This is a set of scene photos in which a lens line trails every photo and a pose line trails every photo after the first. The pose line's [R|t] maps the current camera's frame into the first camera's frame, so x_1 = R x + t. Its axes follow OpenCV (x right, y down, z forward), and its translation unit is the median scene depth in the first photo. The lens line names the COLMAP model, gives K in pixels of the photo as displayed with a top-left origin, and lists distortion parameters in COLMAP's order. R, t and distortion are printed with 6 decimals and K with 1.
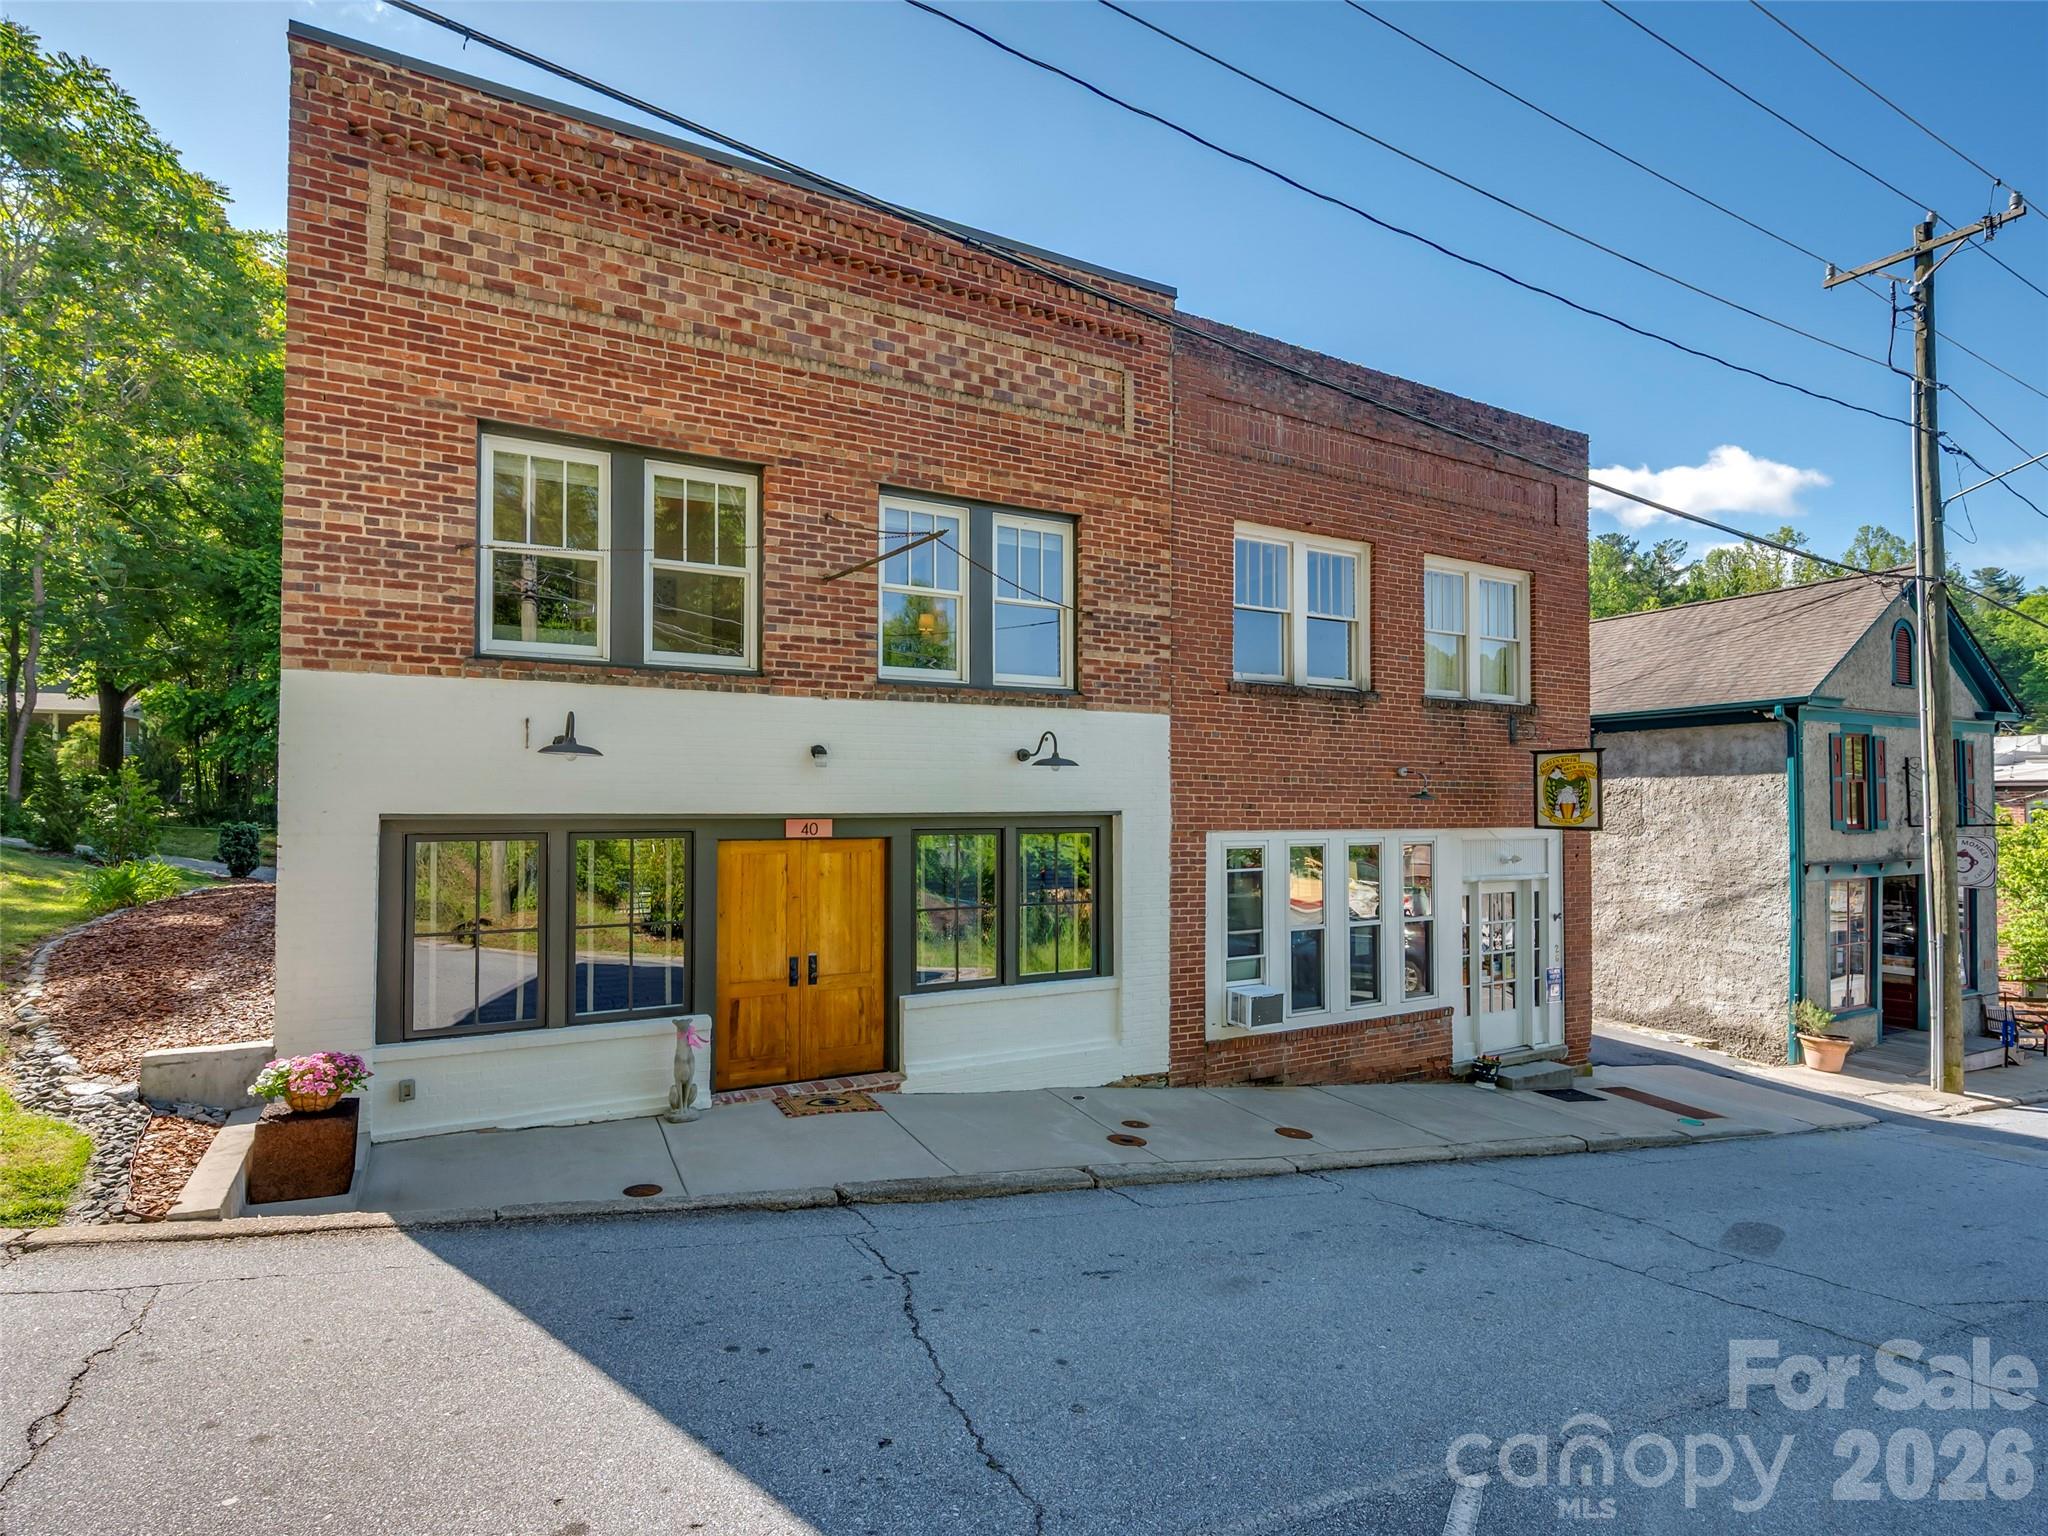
lens RADIAL K [[1045.8, 0, 1041.0], [0, 1045.8, 759.3], [0, 0, 1]] dist [0.000132, -0.000548]
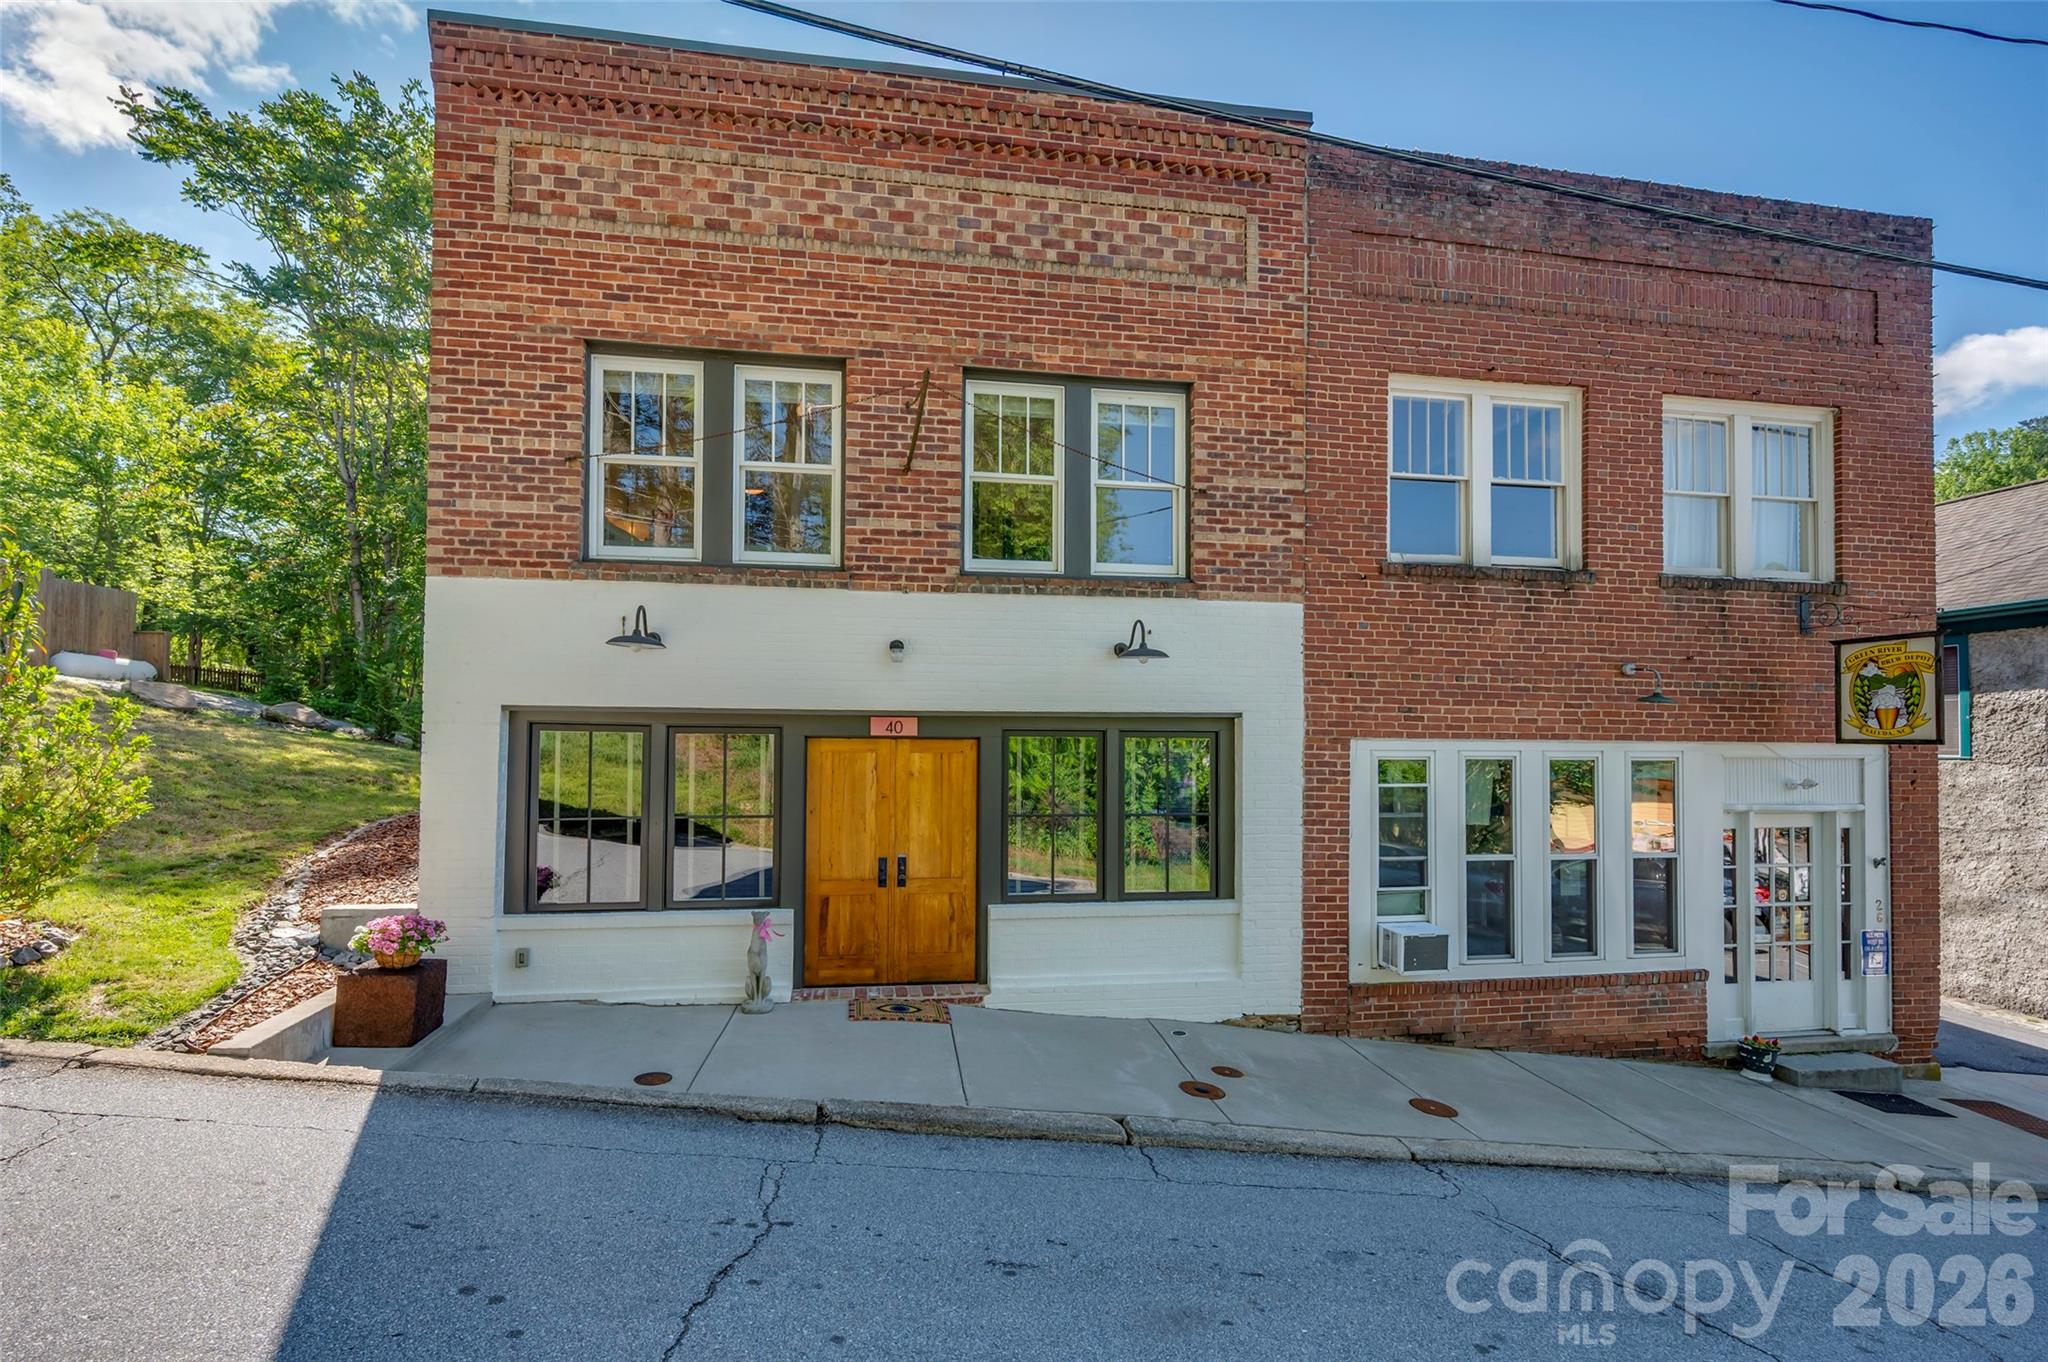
lens RADIAL K [[948.6, 0, 1004.4], [0, 948.6, 700.1], [0, 0, 1]] dist [0.000653, -0.001643]
pose [[0.943003, -0.004201, -0.332759, 0.165416], [0.004086, 0.999991, -0.001046, 0.041236], [0.332760, -0.000373, 0.943011, 0.191898]]
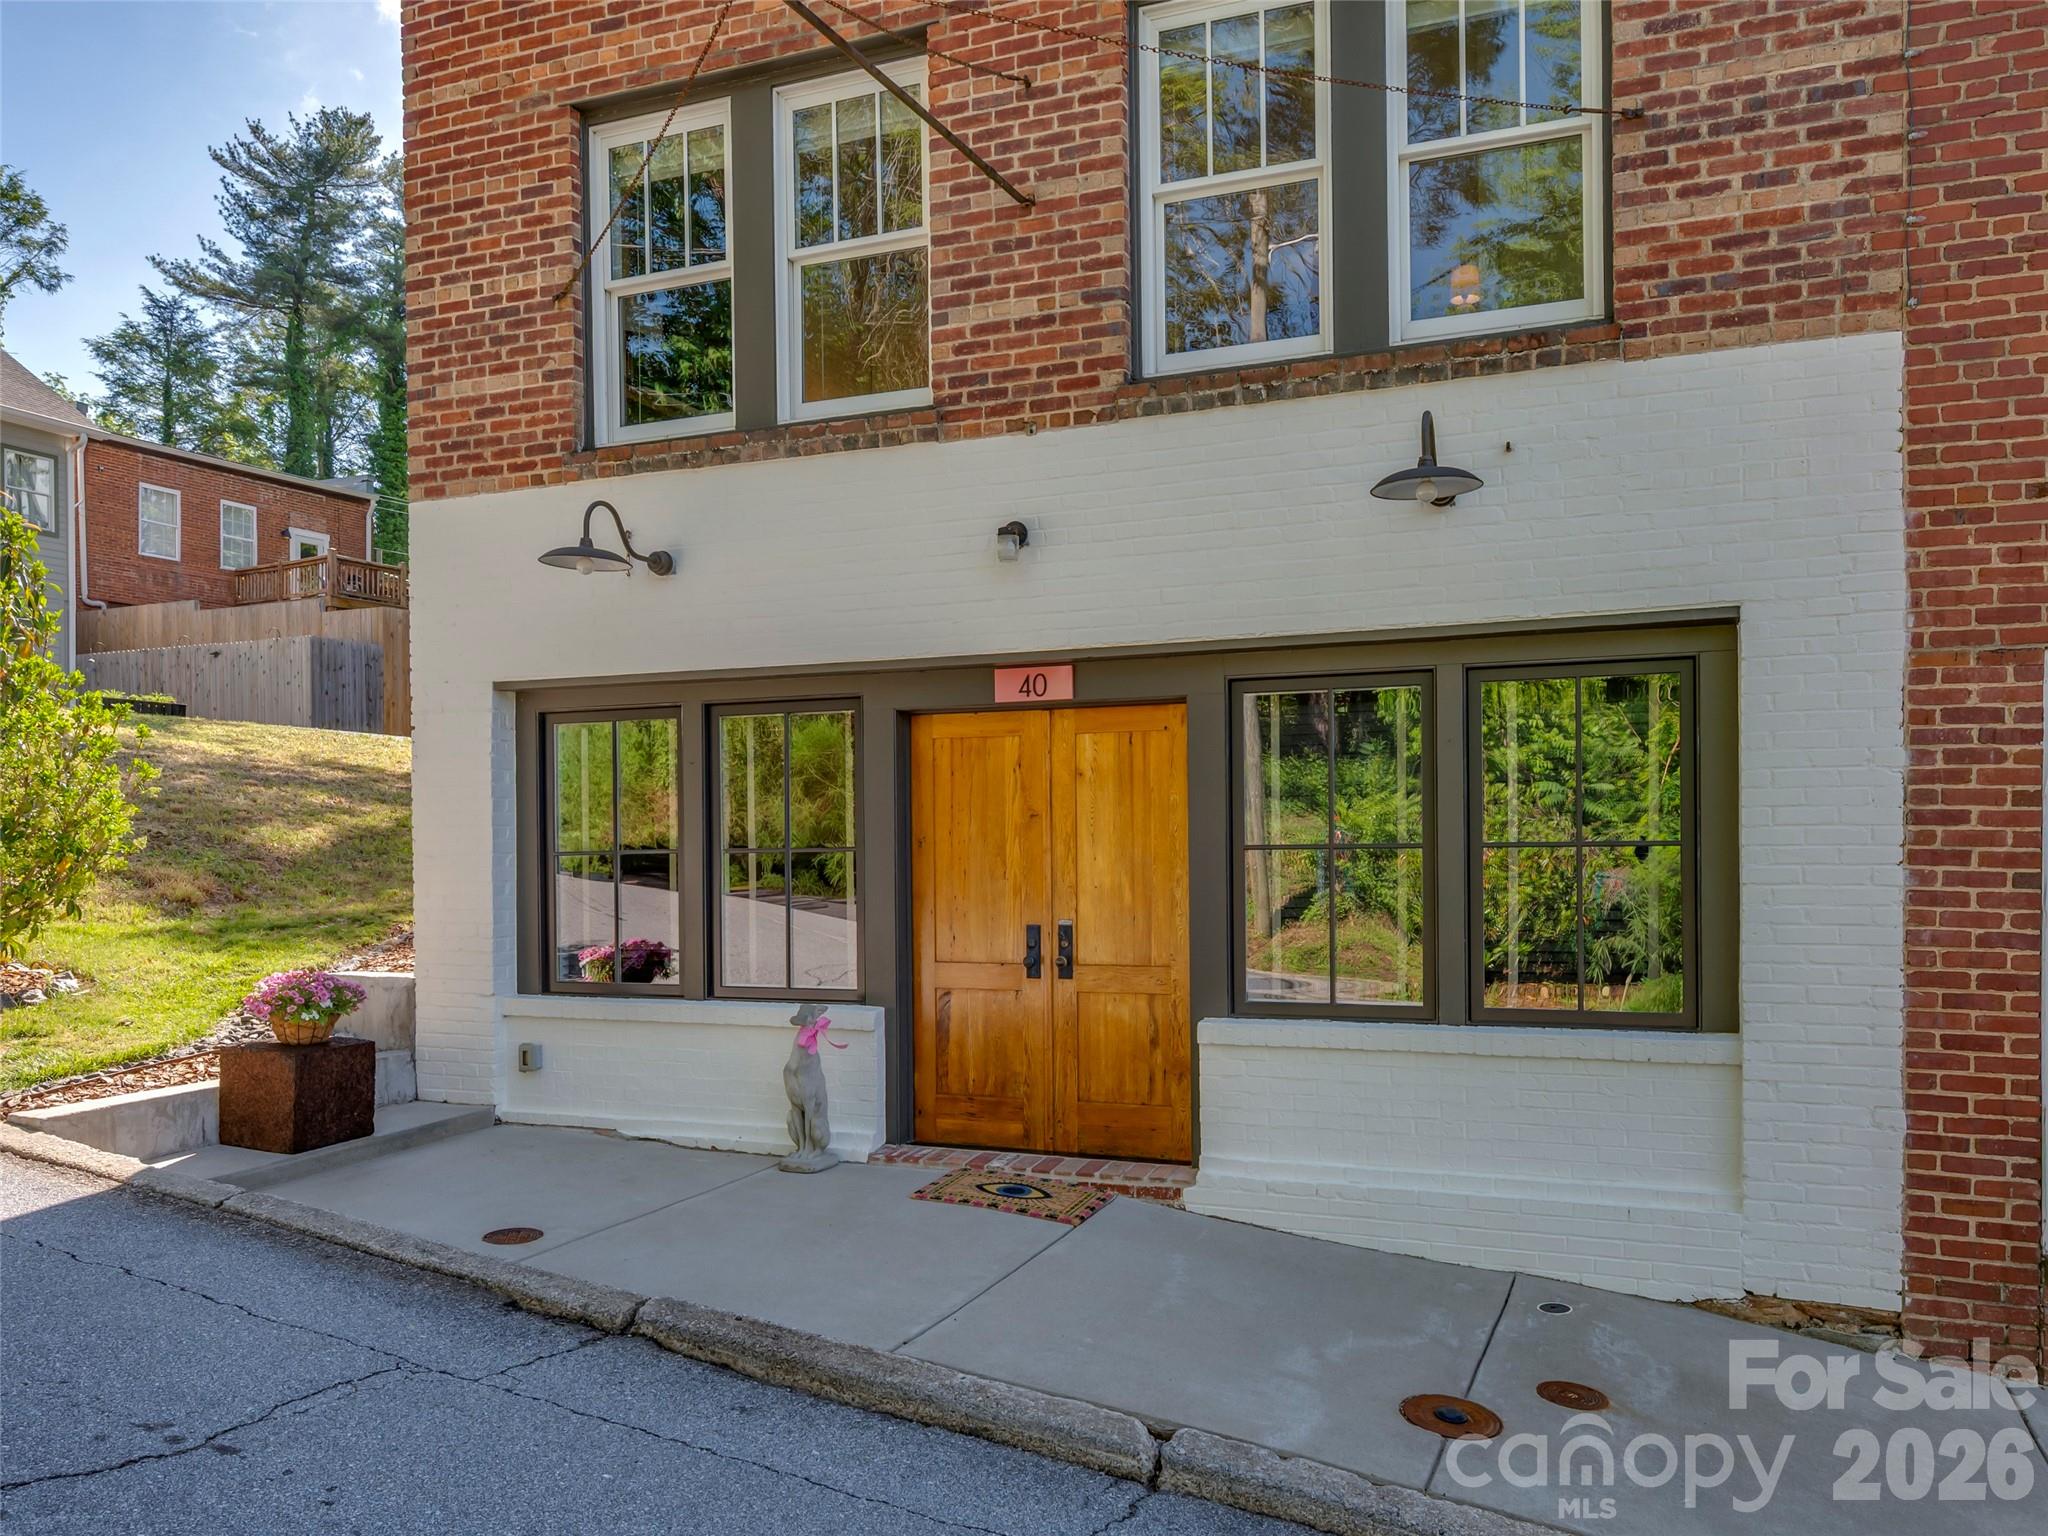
lens RADIAL K [[1548.1, 0, 971.8], [0, 1548.1, 810.2], [0, 0, 1]] dist [-0.003123, 0.002103]
pose [[0.650802, -0.007525, -0.759210, 0.347173], [0.037569, 0.999045, 0.022303, 0.107842], [0.758317, -0.043038, 0.650463, 0.444267]]
